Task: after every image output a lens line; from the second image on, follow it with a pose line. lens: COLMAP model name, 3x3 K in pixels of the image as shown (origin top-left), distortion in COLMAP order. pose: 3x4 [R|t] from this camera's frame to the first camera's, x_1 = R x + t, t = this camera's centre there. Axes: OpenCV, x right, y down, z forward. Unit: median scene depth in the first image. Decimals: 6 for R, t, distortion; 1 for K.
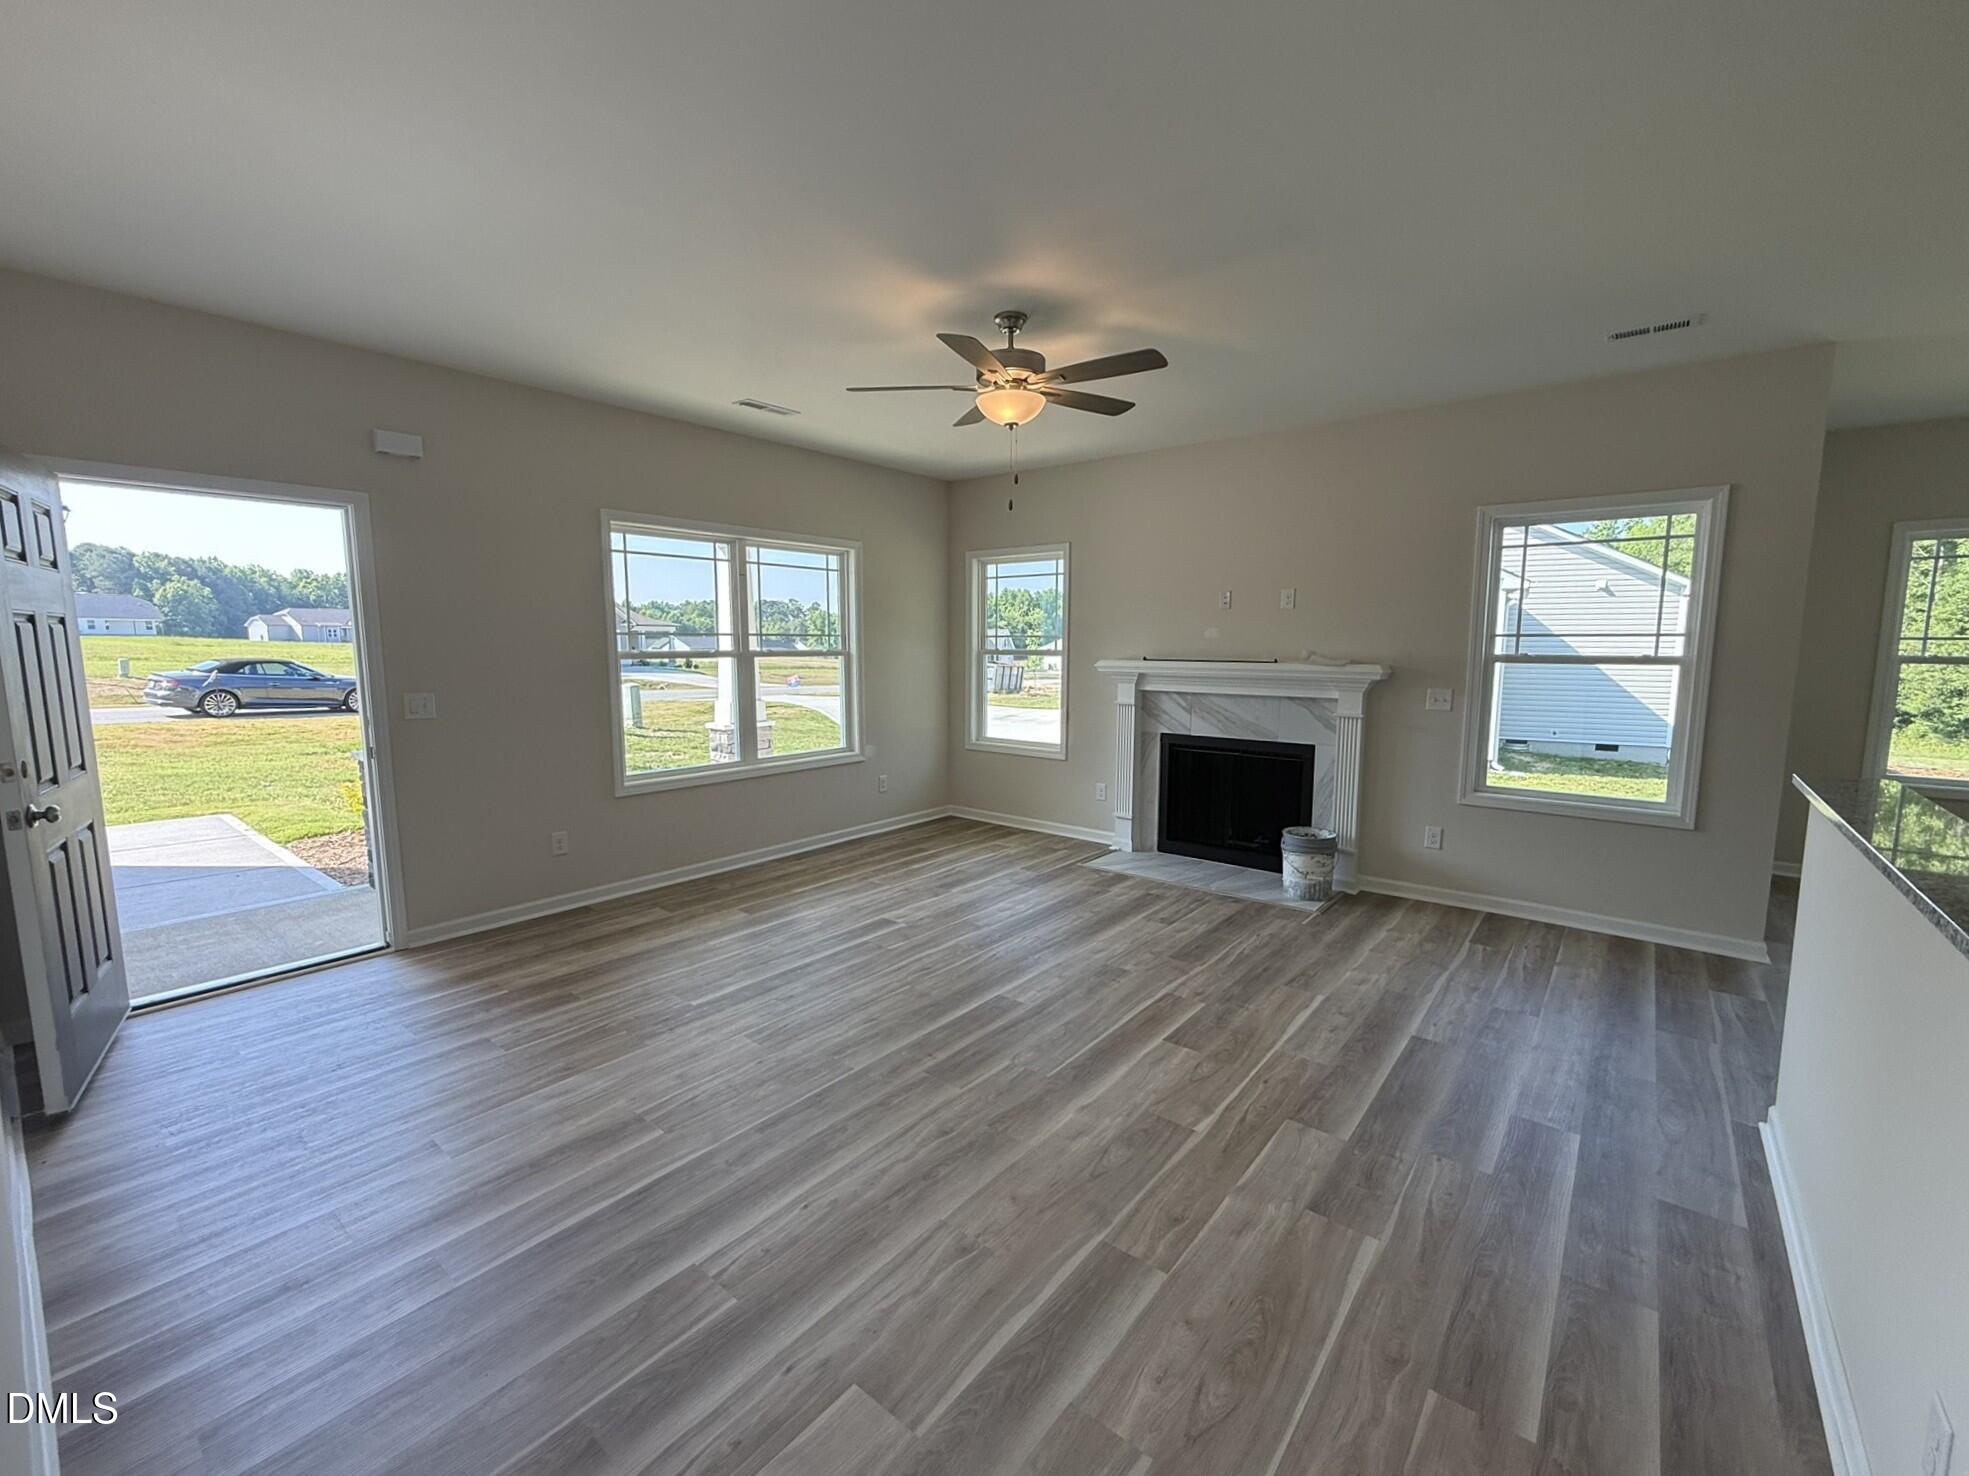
lens RADIAL K [[814.5, 0, 995.3], [0, 814.5, 739.0], [0, 0, 1]] dist [-0.000087, -0.000192]
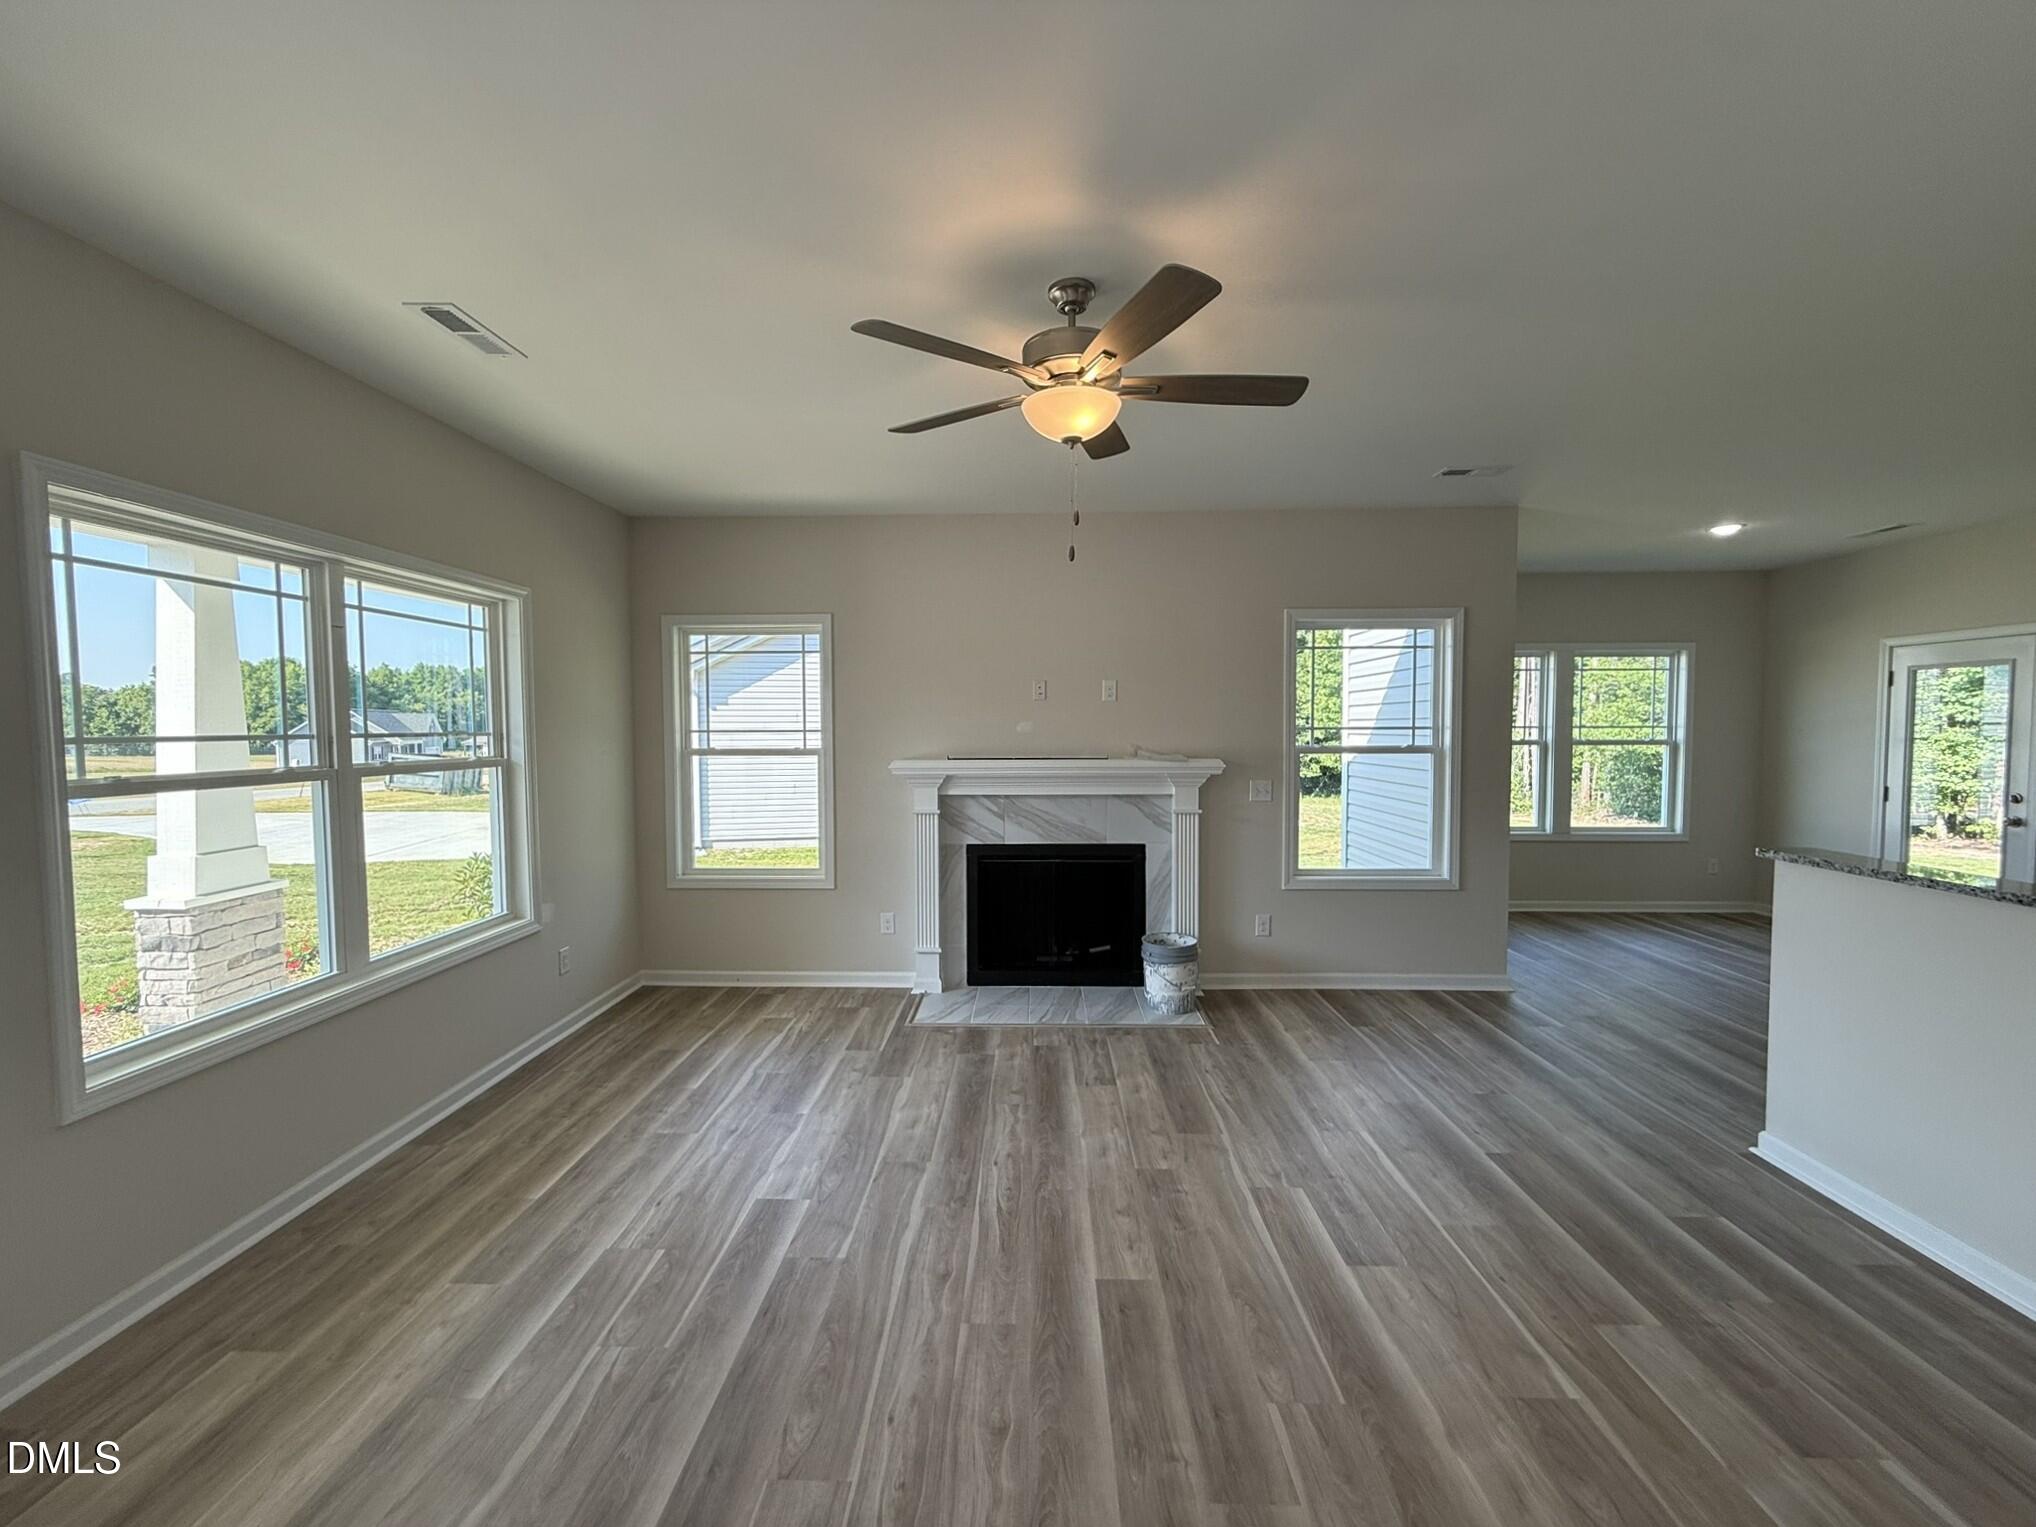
lens RADIAL K [[814.4, 0, 1011.9], [0, 814.4, 763.5], [0, 0, 1]] dist [-0.000162, -0.000012]
pose [[0.799724, -0.034462, 0.599378, -0.318257], [0.078276, 0.995814, -0.047184, -0.057279], [-0.595243, 0.084652, 0.799074, 0.349904]]
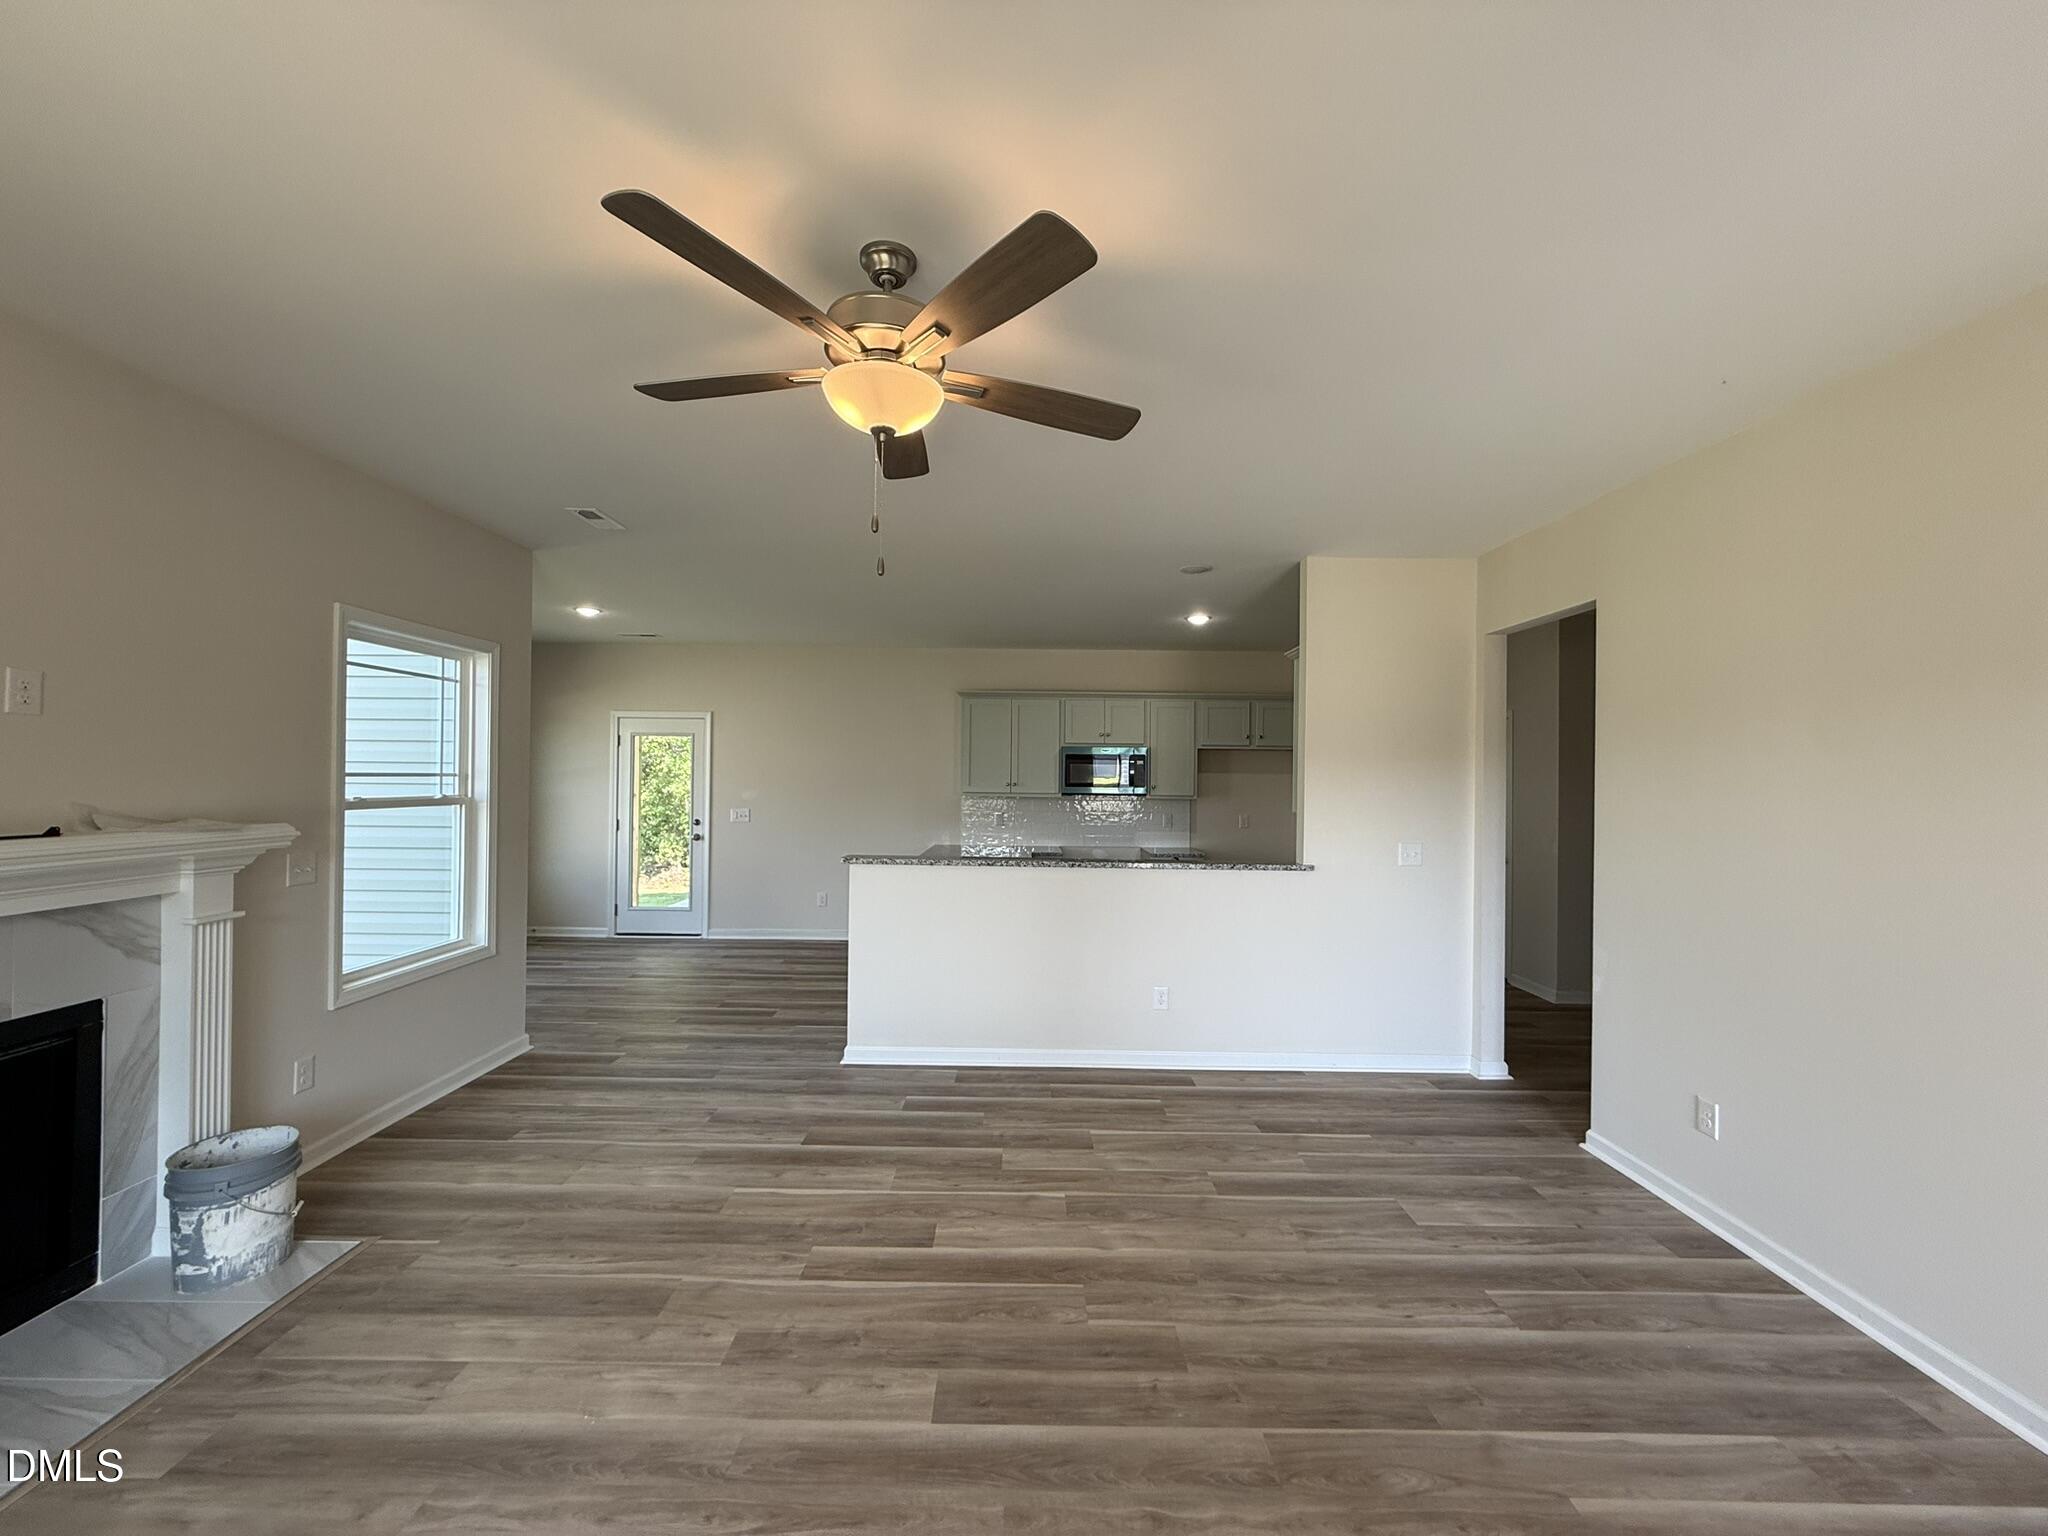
lens RADIAL K [[815.2, 0, 1017.6], [0, 815.2, 769.8], [0, 0, 1]] dist [0.000739, -0.000051]
pose [[-0.623206, -0.004036, 0.782047, -0.349116], [0.078776, 0.994577, 0.067909, -0.126364], [-0.778080, 0.103928, -0.619508, 0.924470]]
